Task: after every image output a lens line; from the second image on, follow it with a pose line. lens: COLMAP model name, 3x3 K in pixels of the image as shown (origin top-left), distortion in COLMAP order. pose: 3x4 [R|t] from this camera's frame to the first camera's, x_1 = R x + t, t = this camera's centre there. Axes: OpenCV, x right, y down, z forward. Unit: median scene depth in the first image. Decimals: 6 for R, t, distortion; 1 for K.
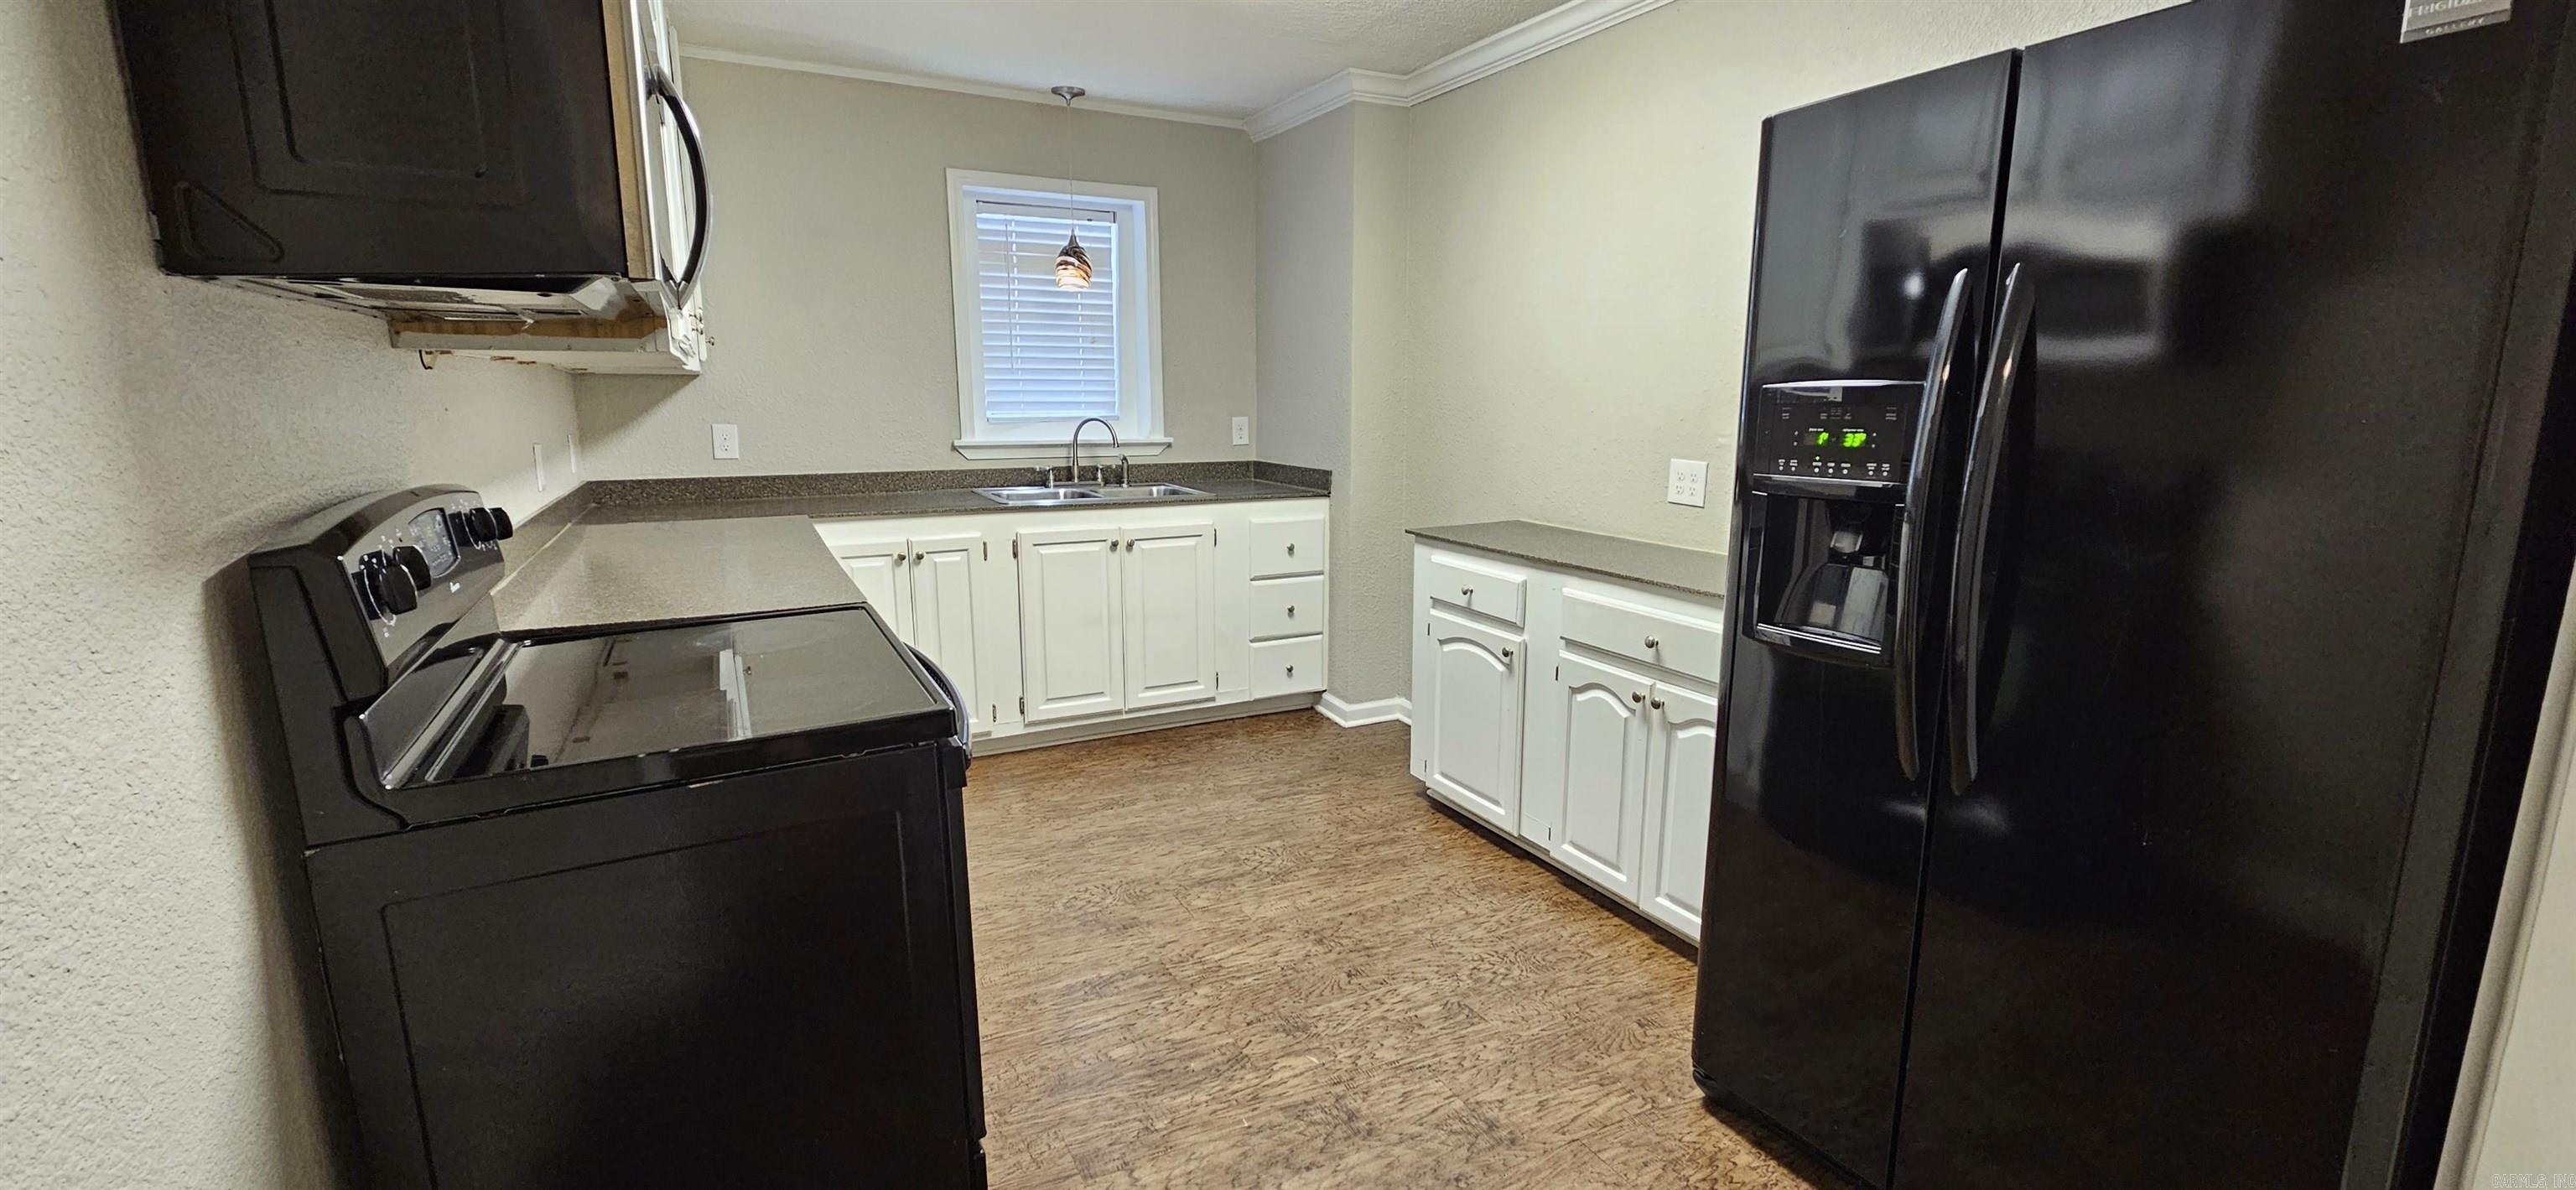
lens RADIAL K [[1062.5, 0, 1301.4], [0, 1062.5, 579.5], [0, 0, 1]] dist [0.001007, -0.000066]
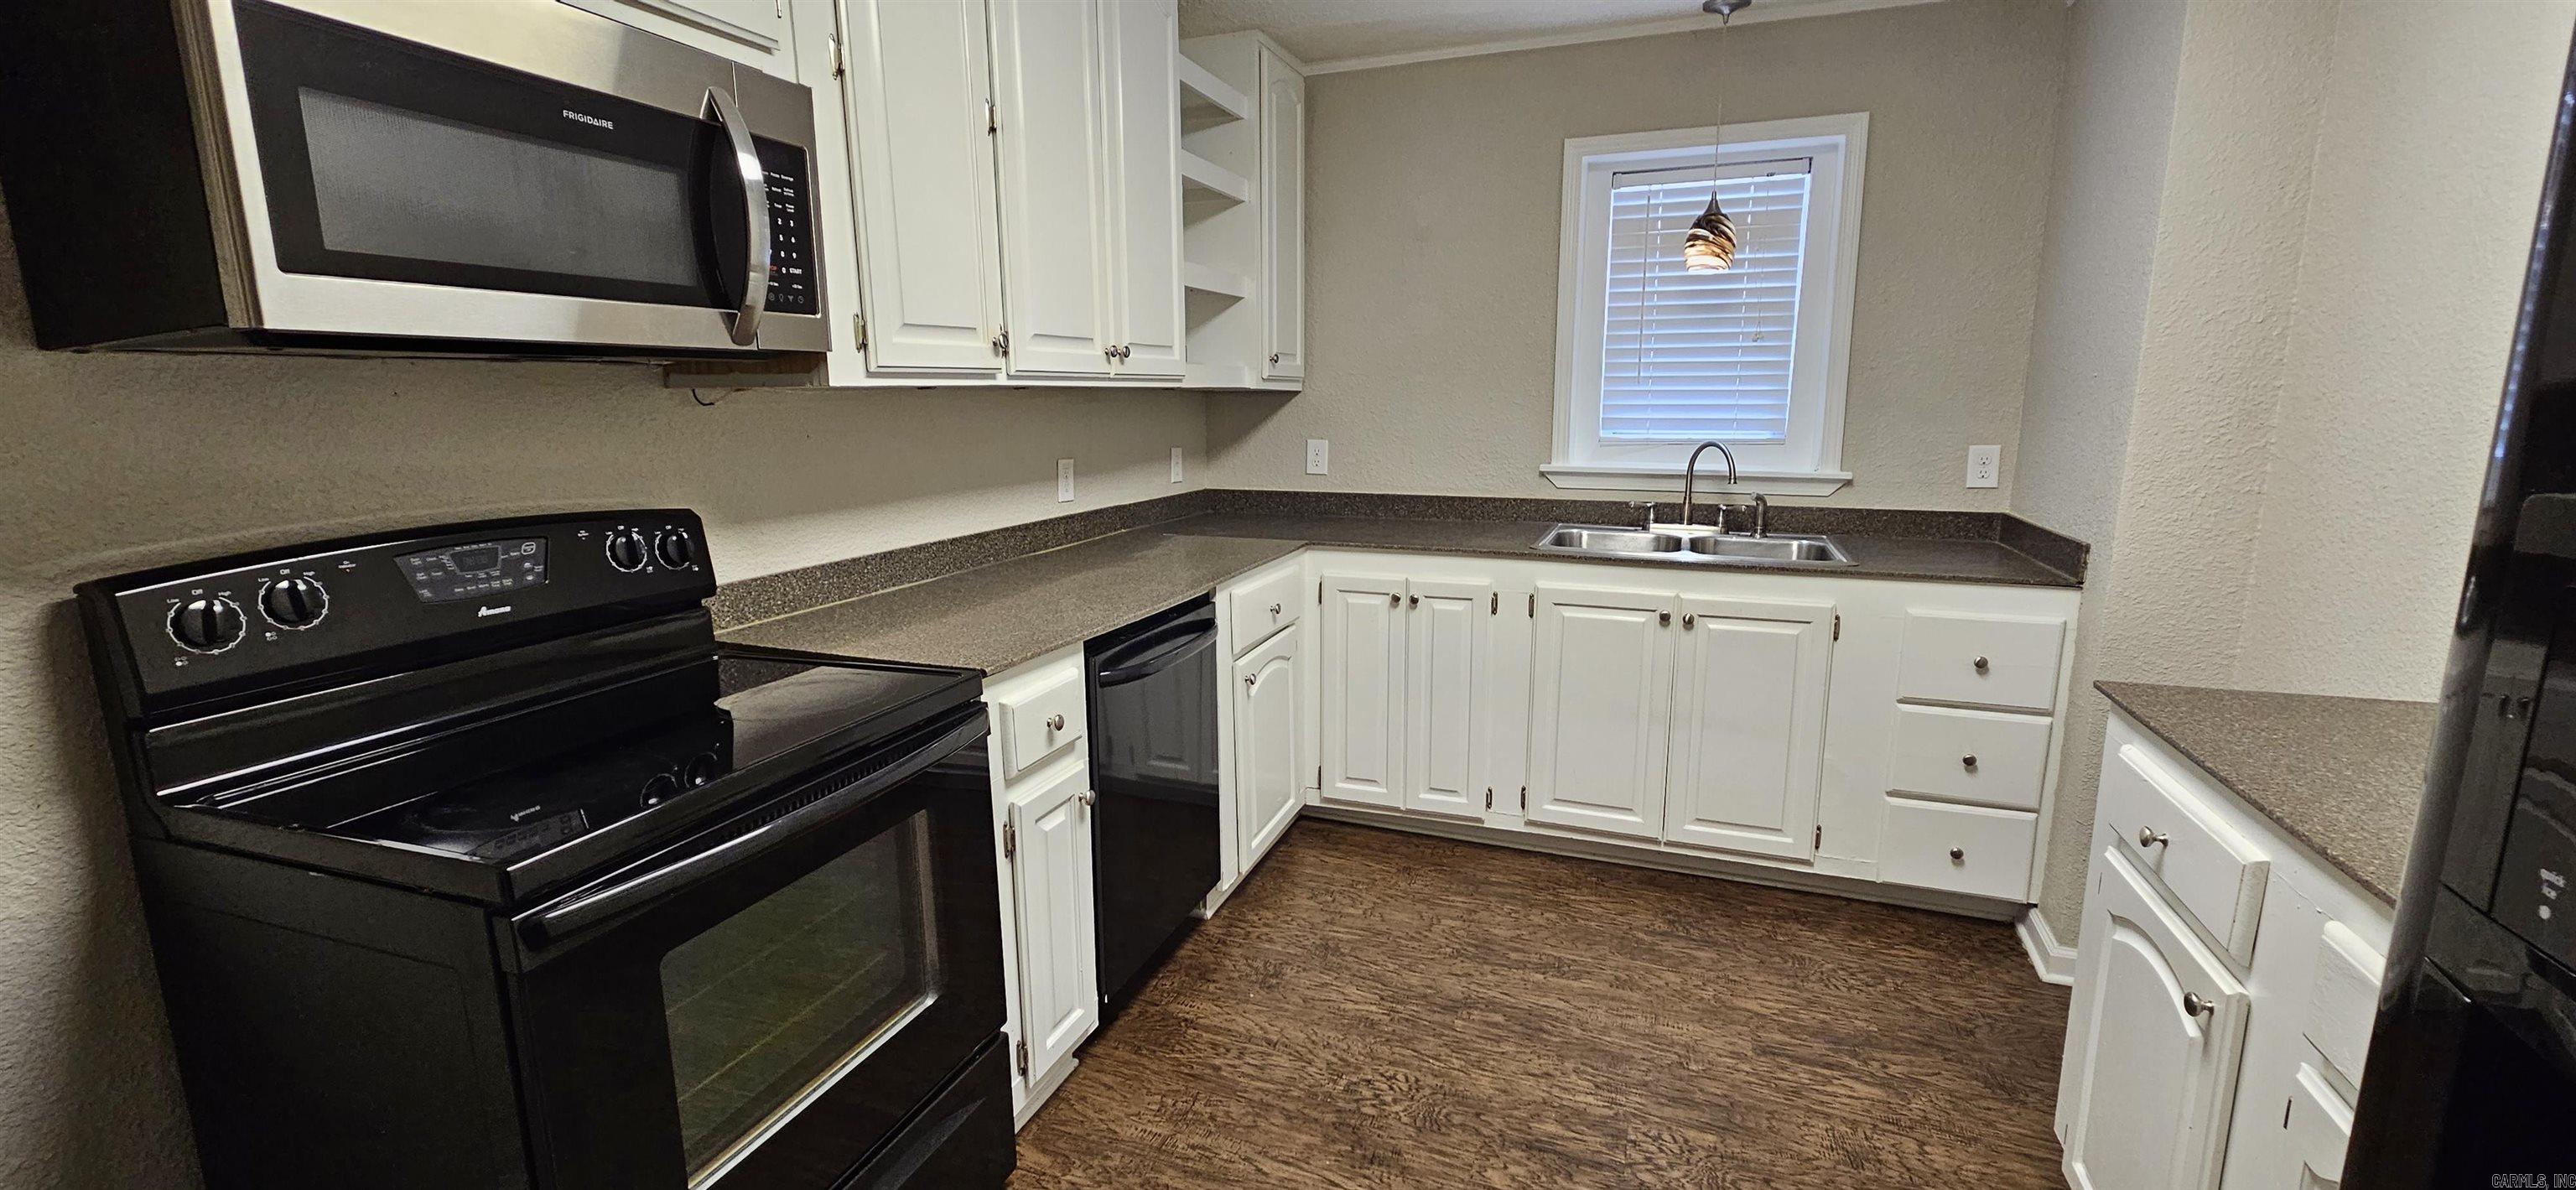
lens RADIAL K [[1062.5, 0, 1301.4], [0, 1062.5, 579.5], [0, 0, 1]] dist [0.001007, -0.000066]
pose [[0.650701, 0.126954, -0.748646, 0.192293], [-0.125644, 0.990335, 0.058733, -0.065610], [0.748867, 0.055845, 0.660363, 0.302737]]
